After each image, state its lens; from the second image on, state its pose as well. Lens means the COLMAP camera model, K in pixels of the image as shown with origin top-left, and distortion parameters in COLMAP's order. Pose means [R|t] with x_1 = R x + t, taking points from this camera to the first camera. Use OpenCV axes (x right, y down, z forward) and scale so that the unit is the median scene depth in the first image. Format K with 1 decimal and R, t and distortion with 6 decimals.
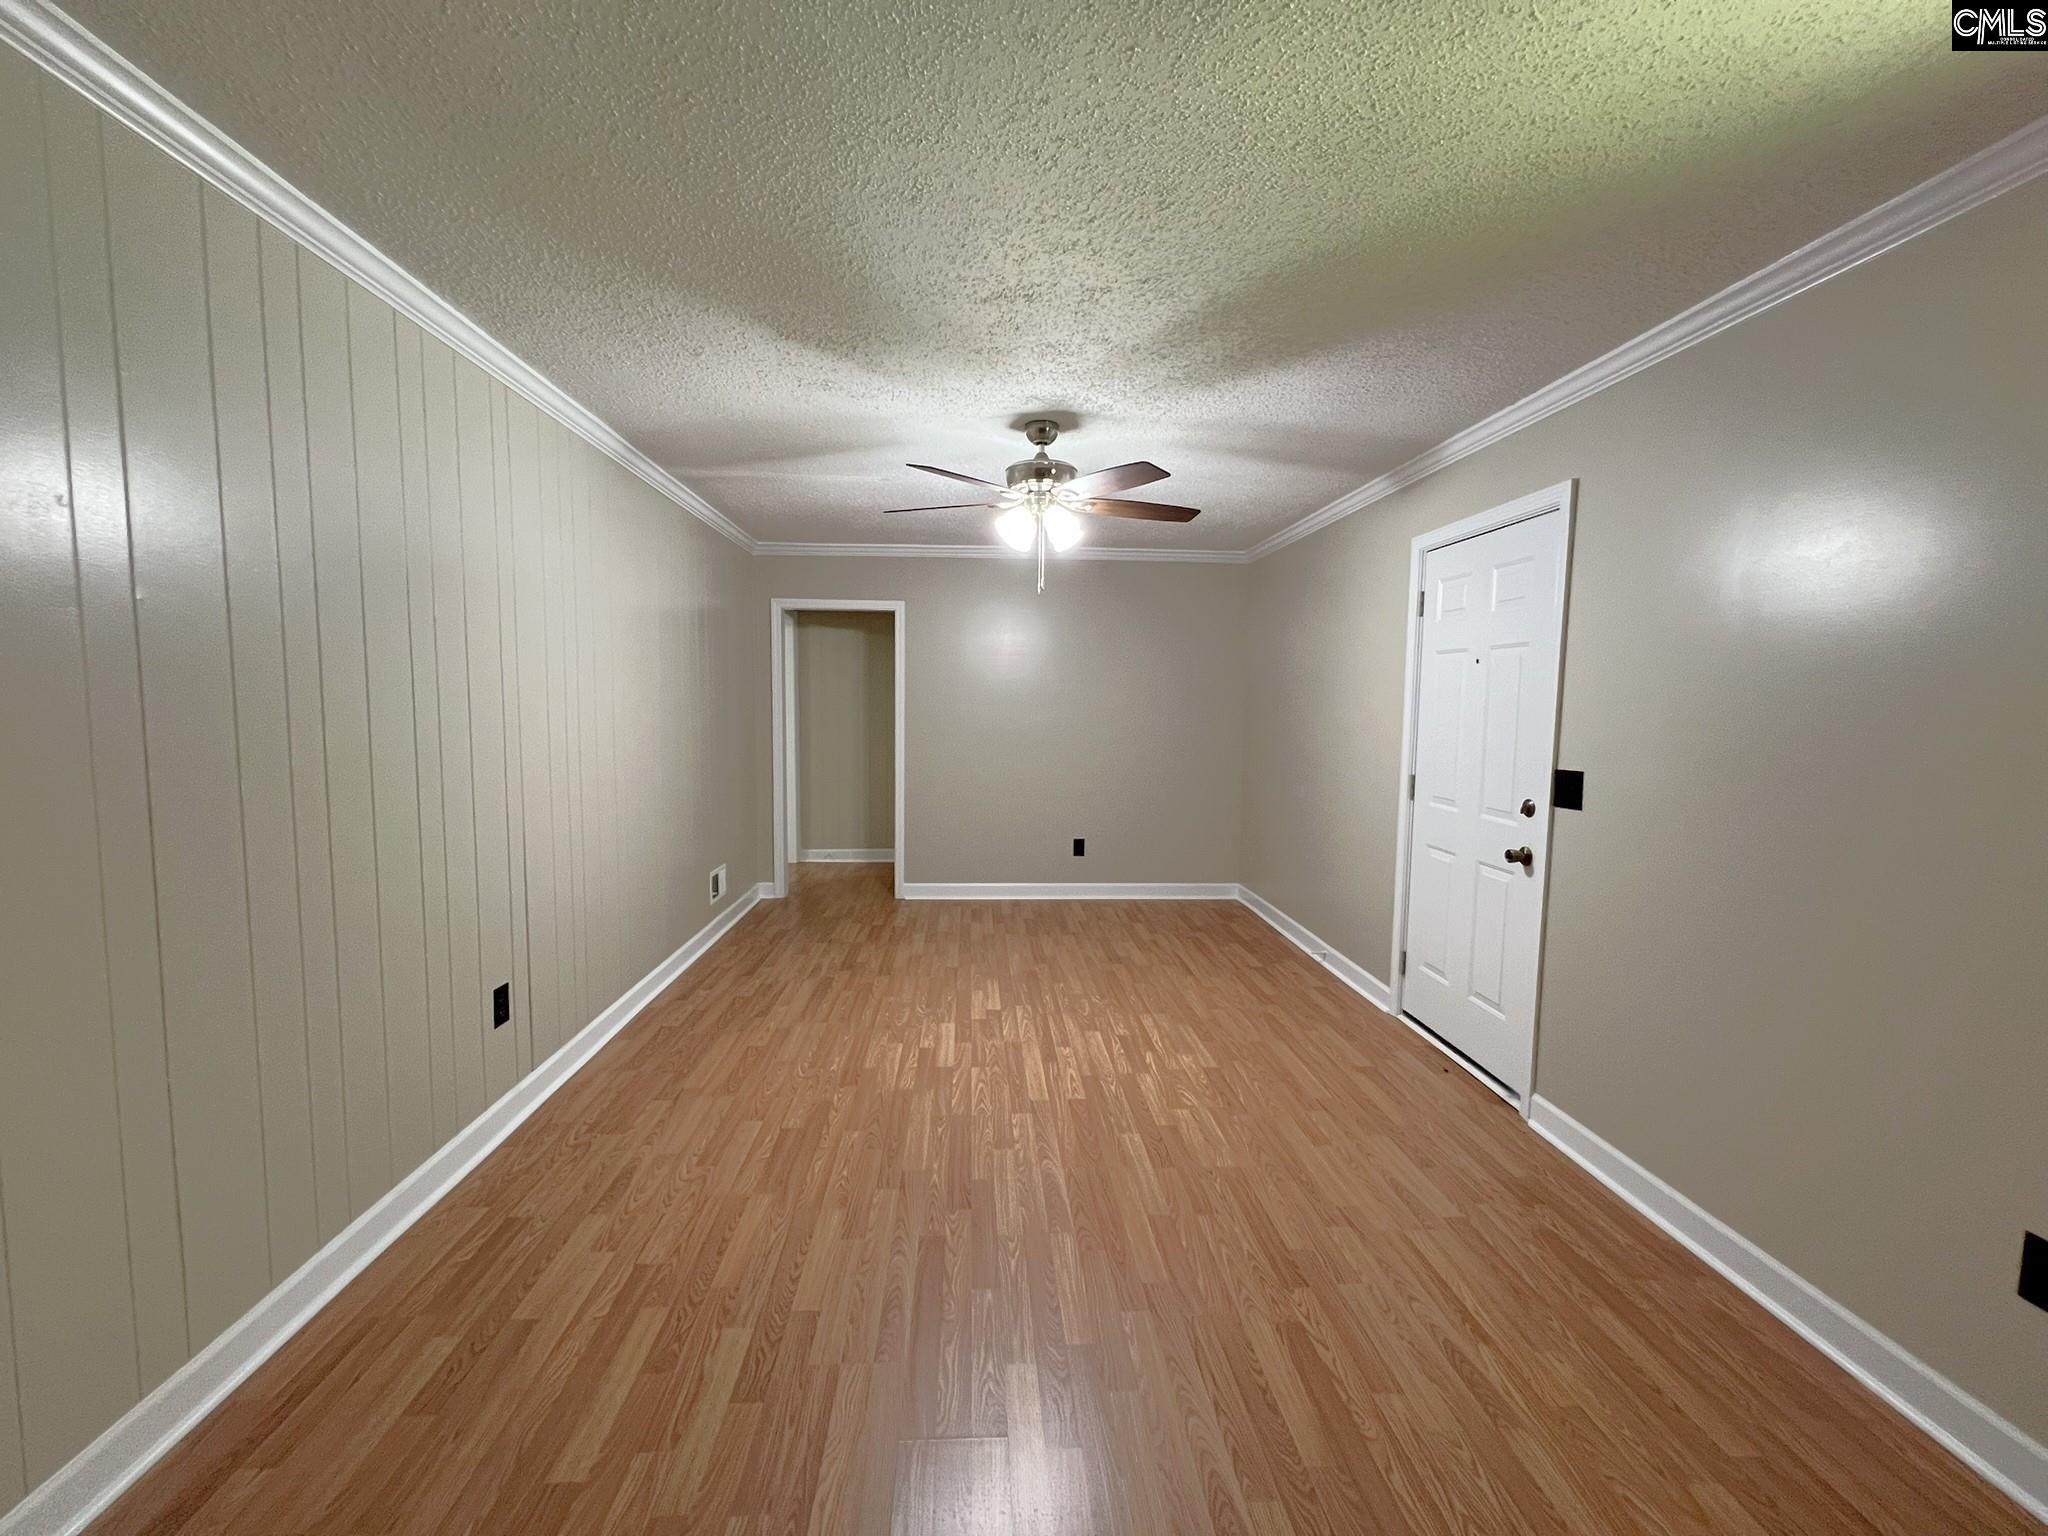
lens RADIAL K [[816.0, 0, 1024.0], [0, 816.0, 768.0], [0, 0, 1]] dist [-0.001418, 0.000135]
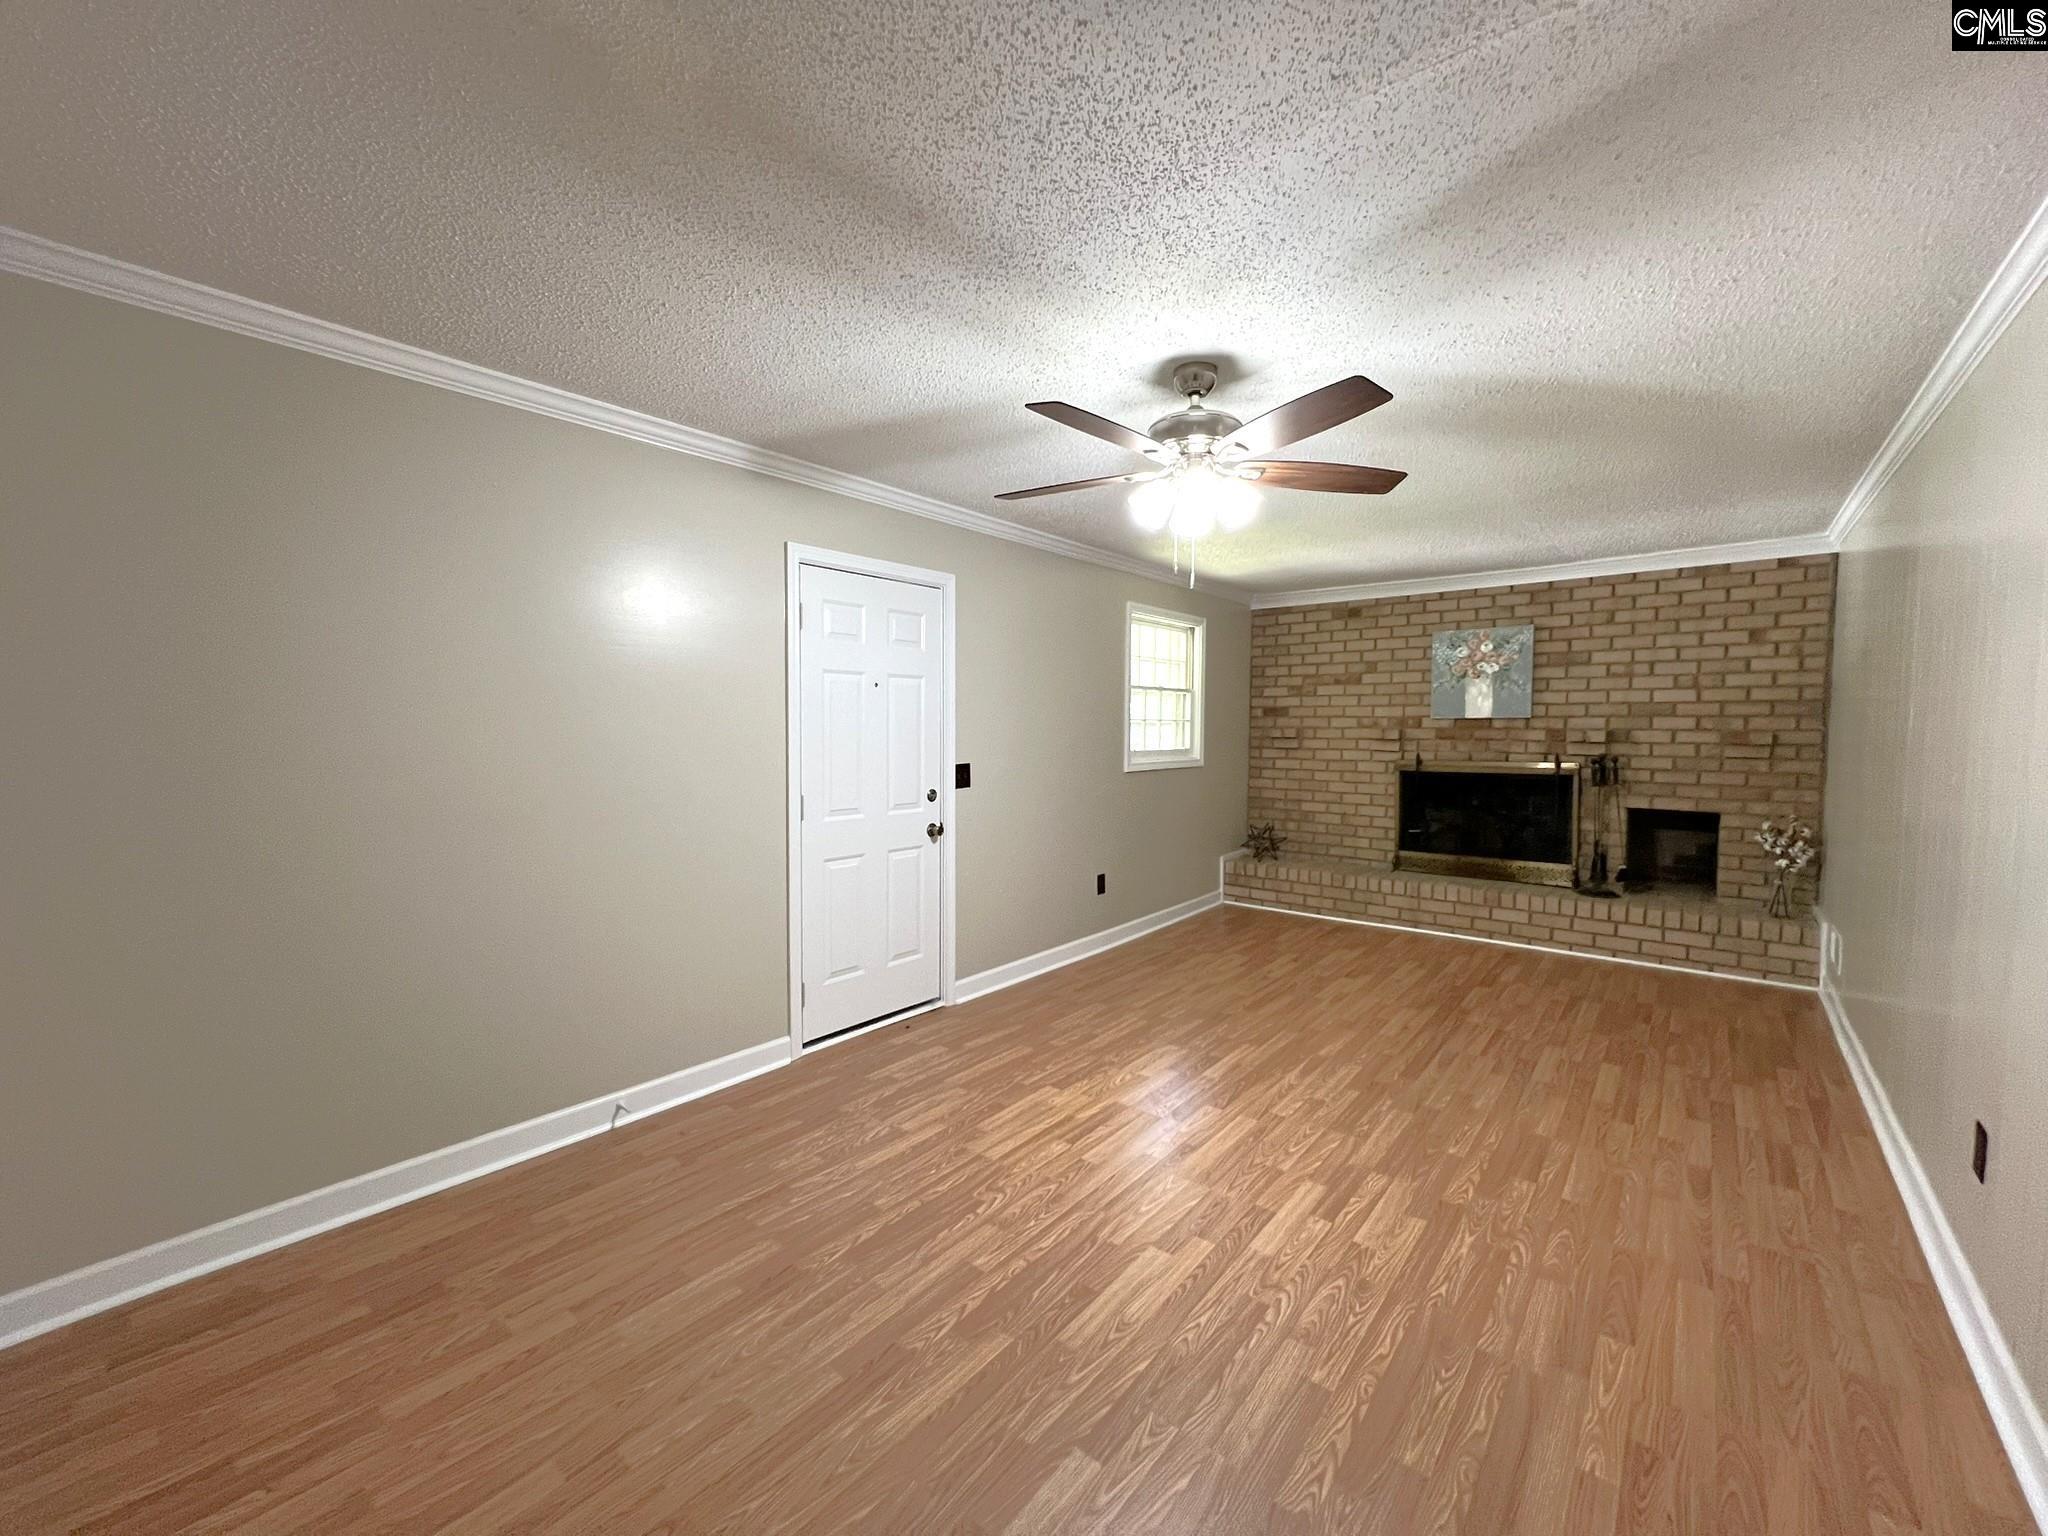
lens RADIAL K [[816.0, 0, 1024.0], [0, 816.0, 768.0], [0, 0, 1]] dist [-0.001418, 0.000135]
pose [[-0.725016, -0.053499, 0.686651, -0.424918], [0.042537, 0.991597, 0.122172, -0.150803], [-0.687418, 0.117785, -0.716648, 1.759576]]
